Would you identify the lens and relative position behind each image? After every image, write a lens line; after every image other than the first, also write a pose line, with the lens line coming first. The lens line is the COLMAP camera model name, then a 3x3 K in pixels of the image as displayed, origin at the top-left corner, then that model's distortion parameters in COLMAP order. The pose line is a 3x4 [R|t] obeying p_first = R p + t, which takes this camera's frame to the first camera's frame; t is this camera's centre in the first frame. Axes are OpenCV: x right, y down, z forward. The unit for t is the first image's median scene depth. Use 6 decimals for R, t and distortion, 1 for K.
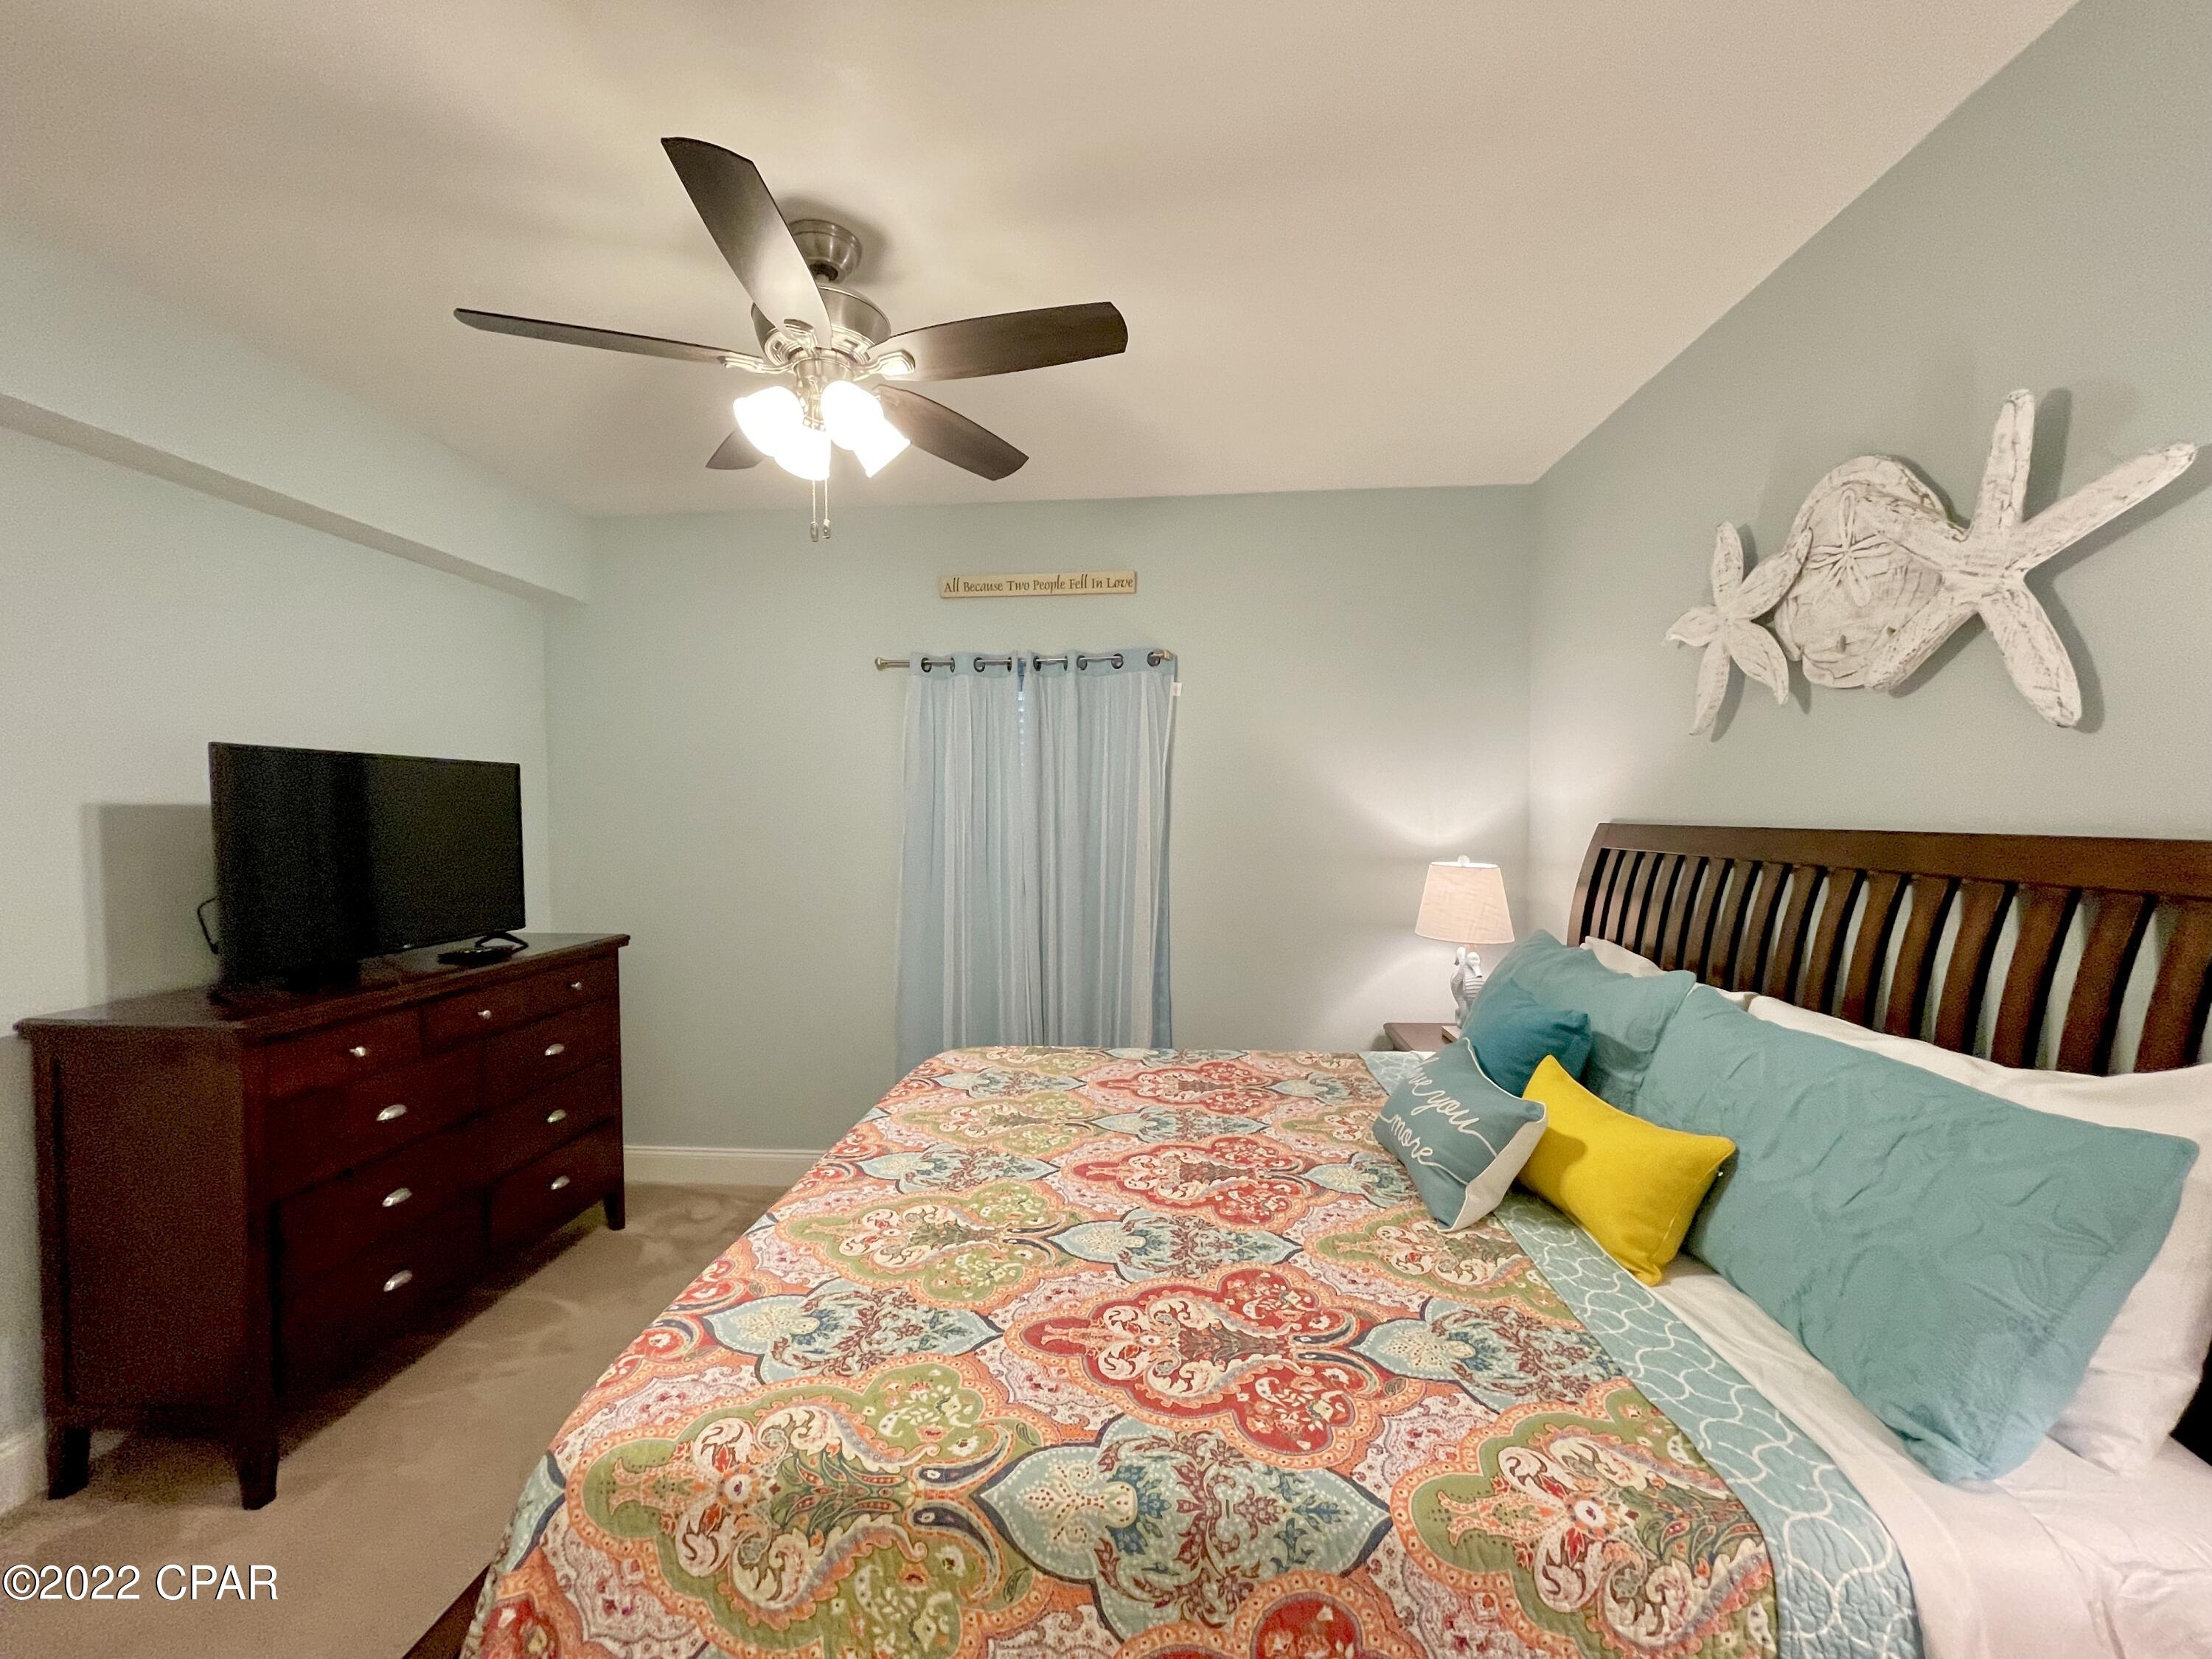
lens RADIAL K [[898.5, 0, 1097.2], [0, 898.5, 833.5], [0, 0, 1]] dist [0.008624, -0.000266]
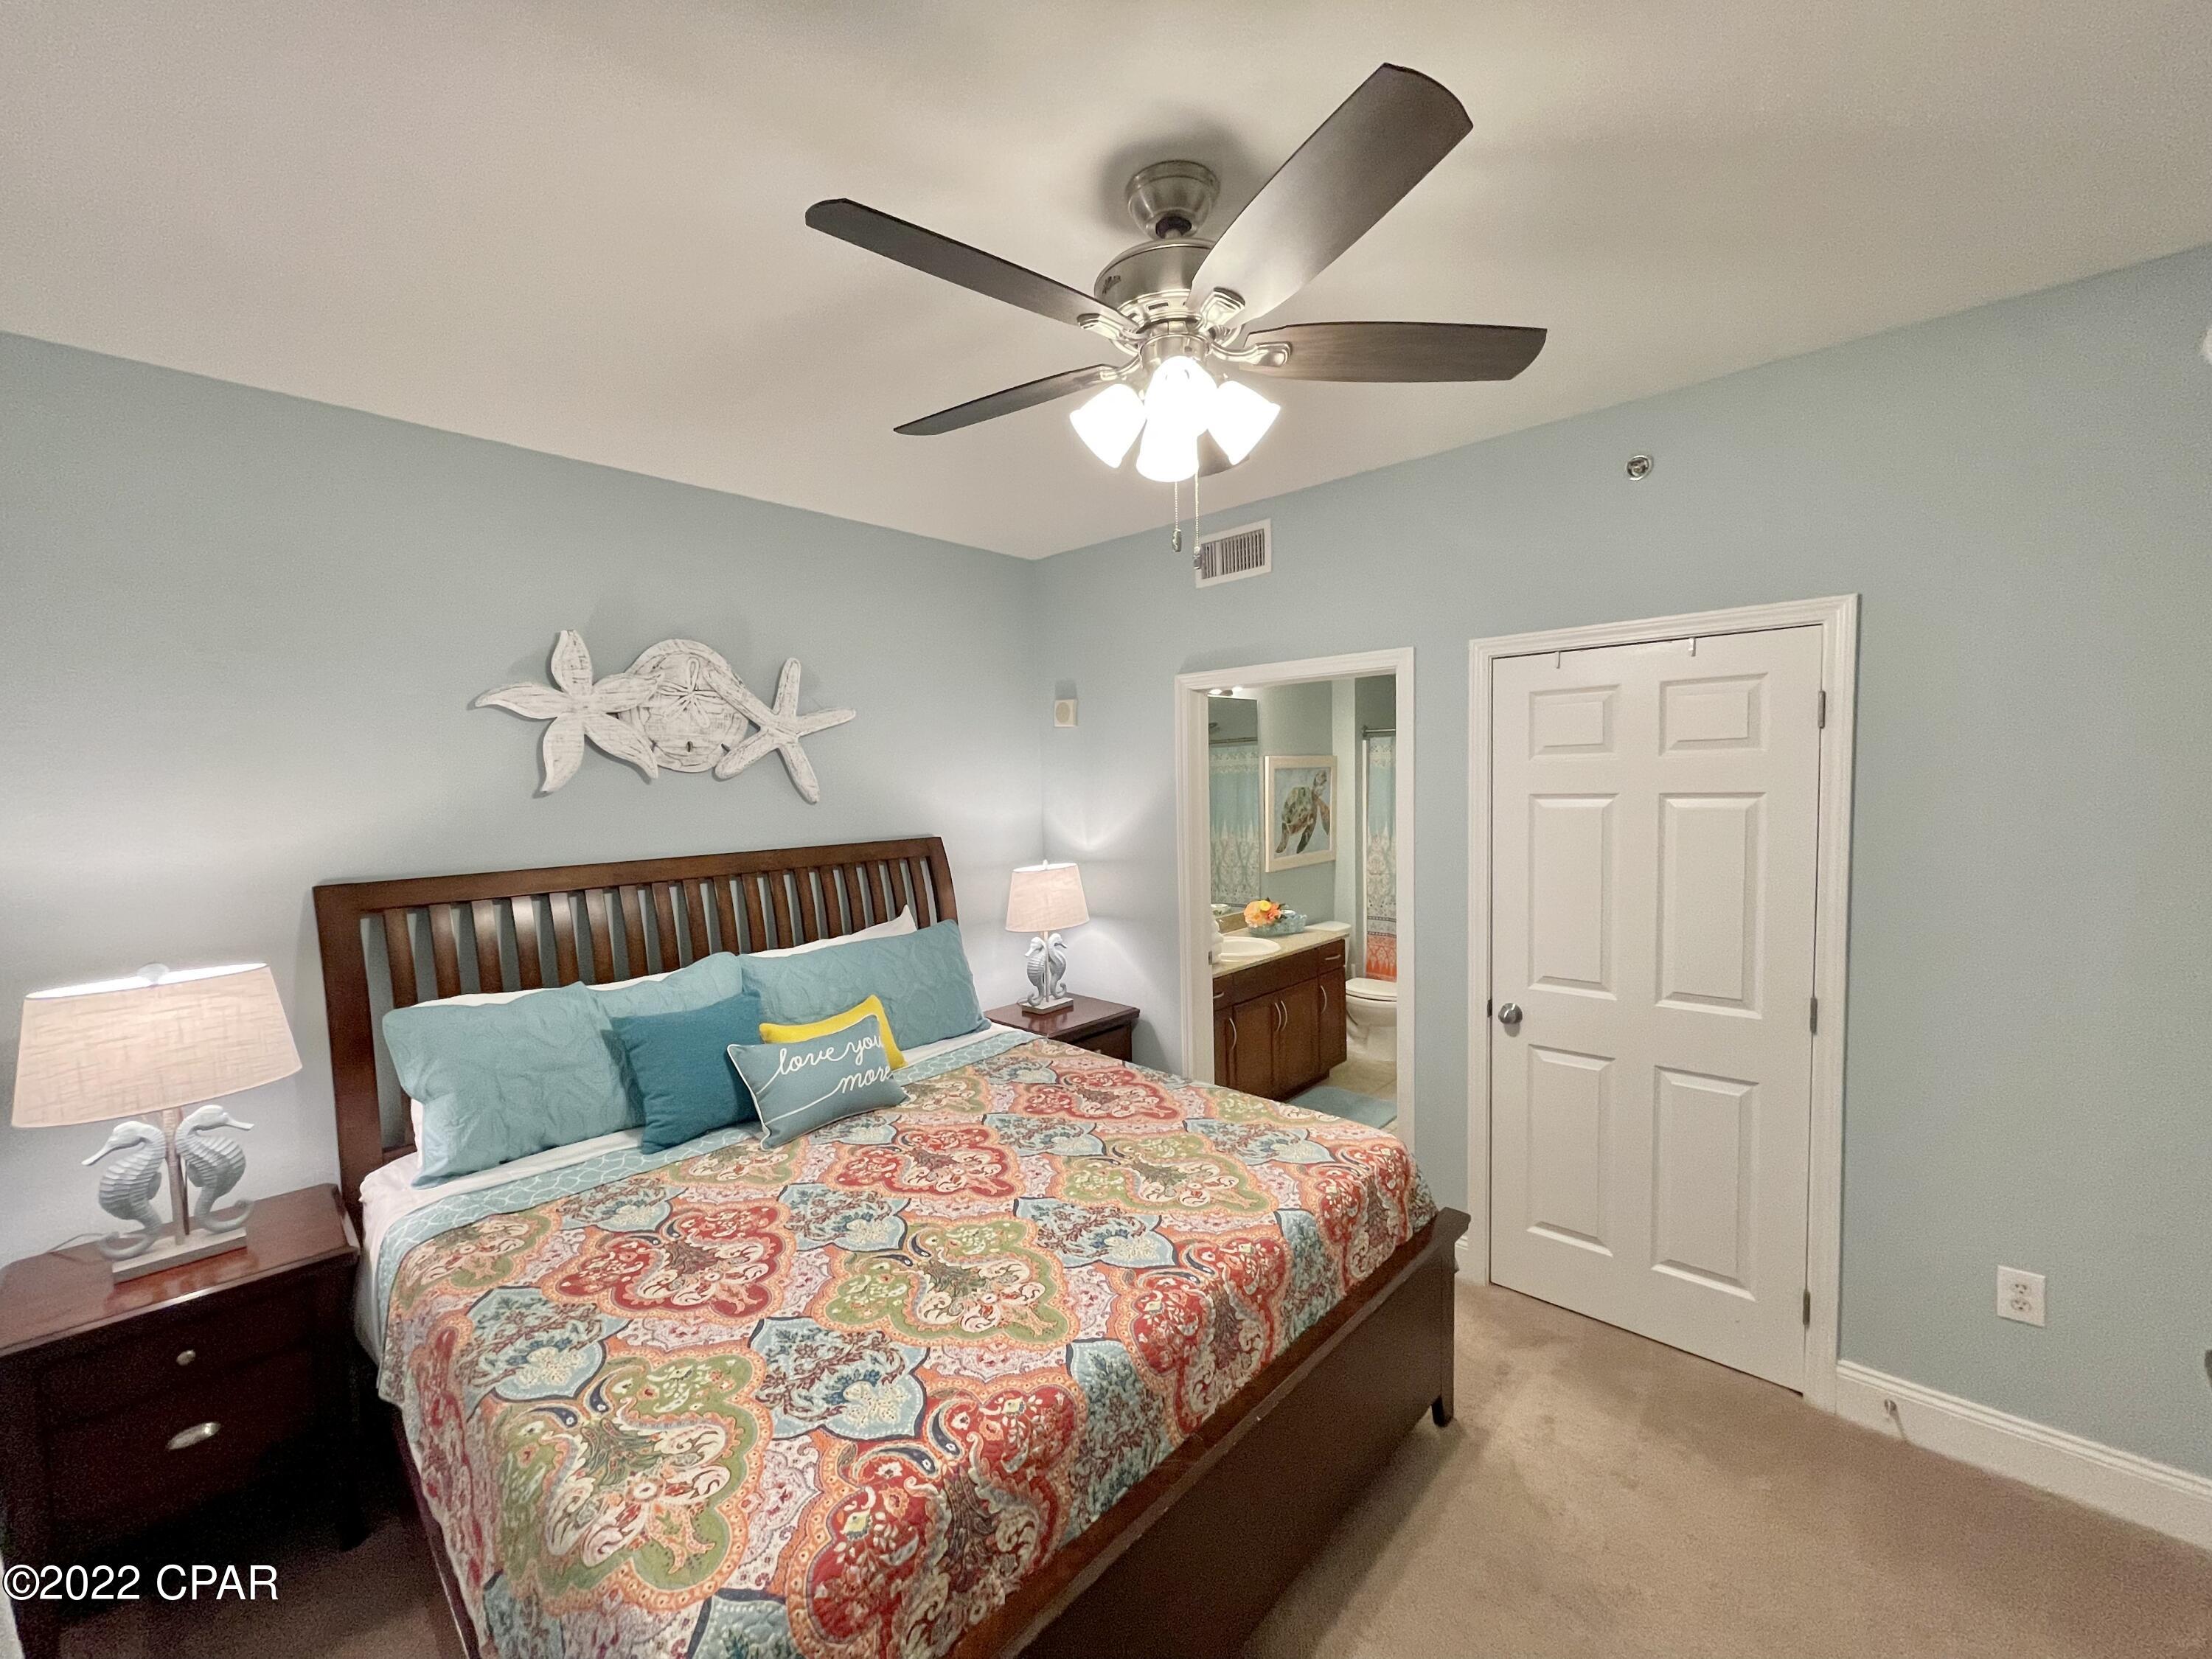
lens RADIAL K [[895.4, 0, 1102.6], [0, 895.4, 837.9], [0, 0, 1]] dist [-0.000595, -0.000235]
pose [[-0.784757, -0.015896, 0.619599, -0.679193], [0.046734, 0.995308, 0.084725, -0.119044], [-0.618039, 0.095445, -0.780332, 1.523051]]
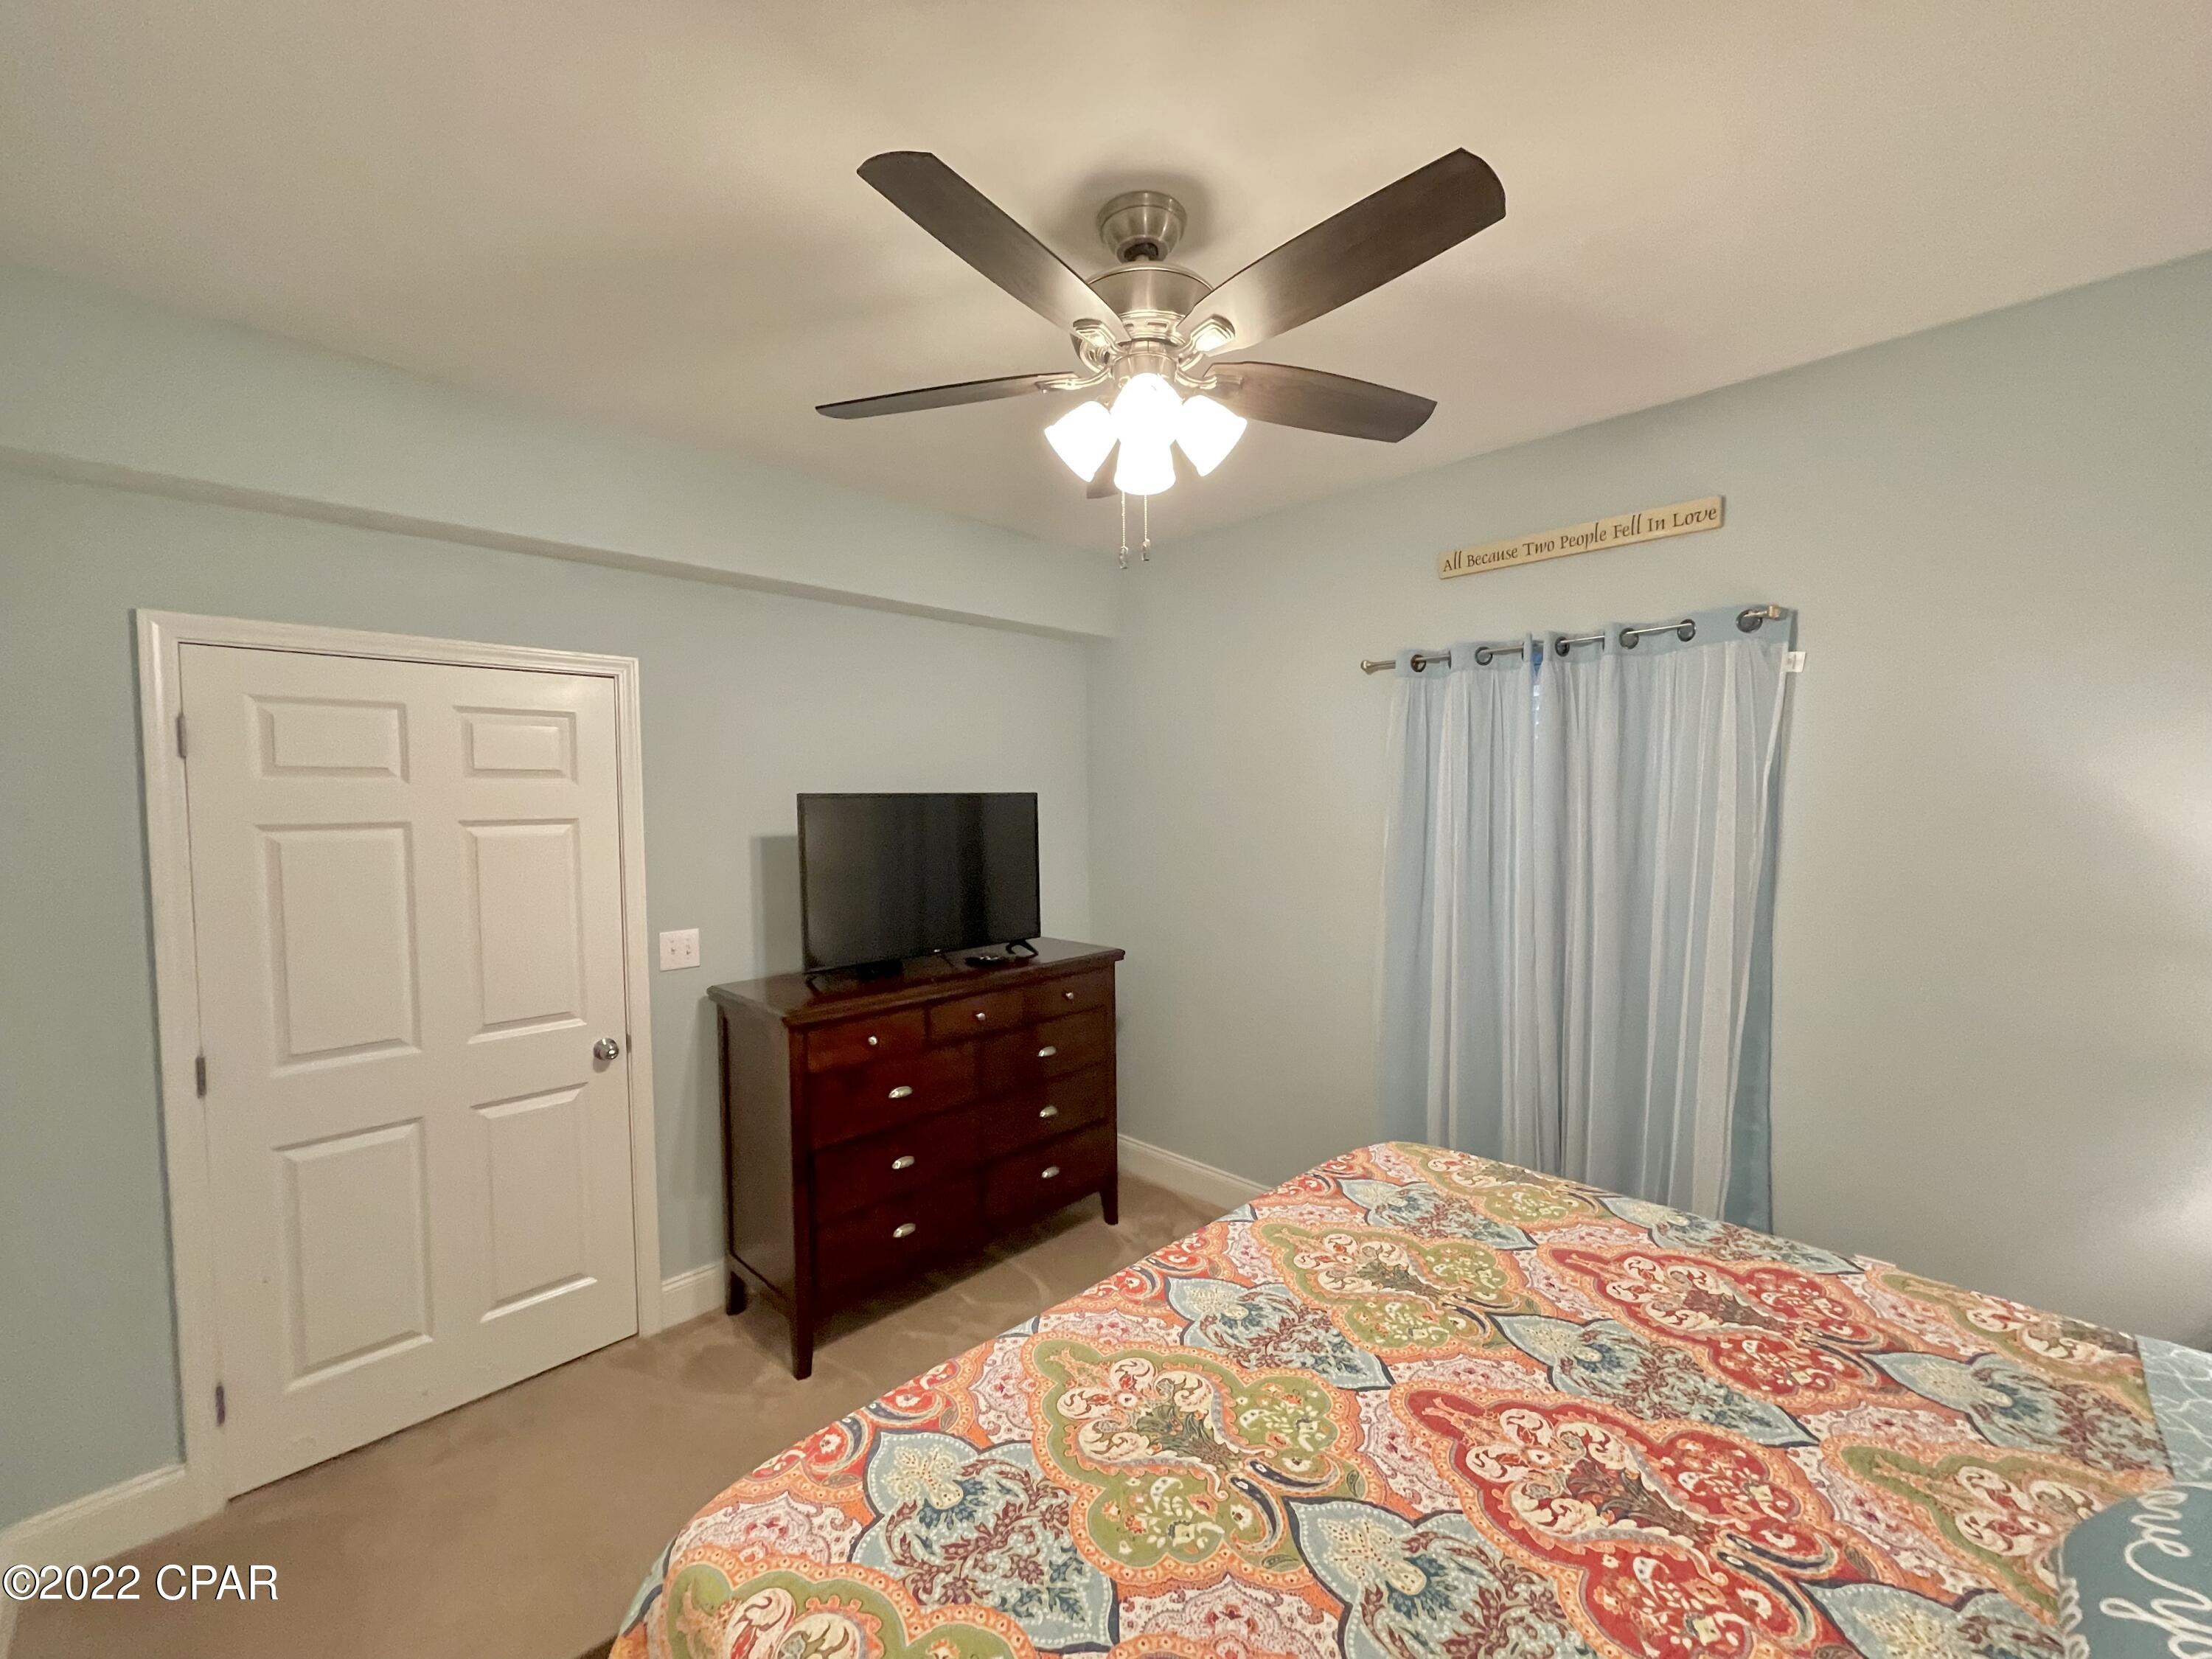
lens RADIAL K [[900.1, 0, 1096.9], [0, 900.1, 830.6], [0, 0, 1]] dist [0.000357, -0.000115]
pose [[0.758324, 0.020605, -0.651552, 0.211391], [-0.009476, 0.999743, 0.020588, -0.073809], [0.651809, -0.009439, 0.758324, 0.269911]]
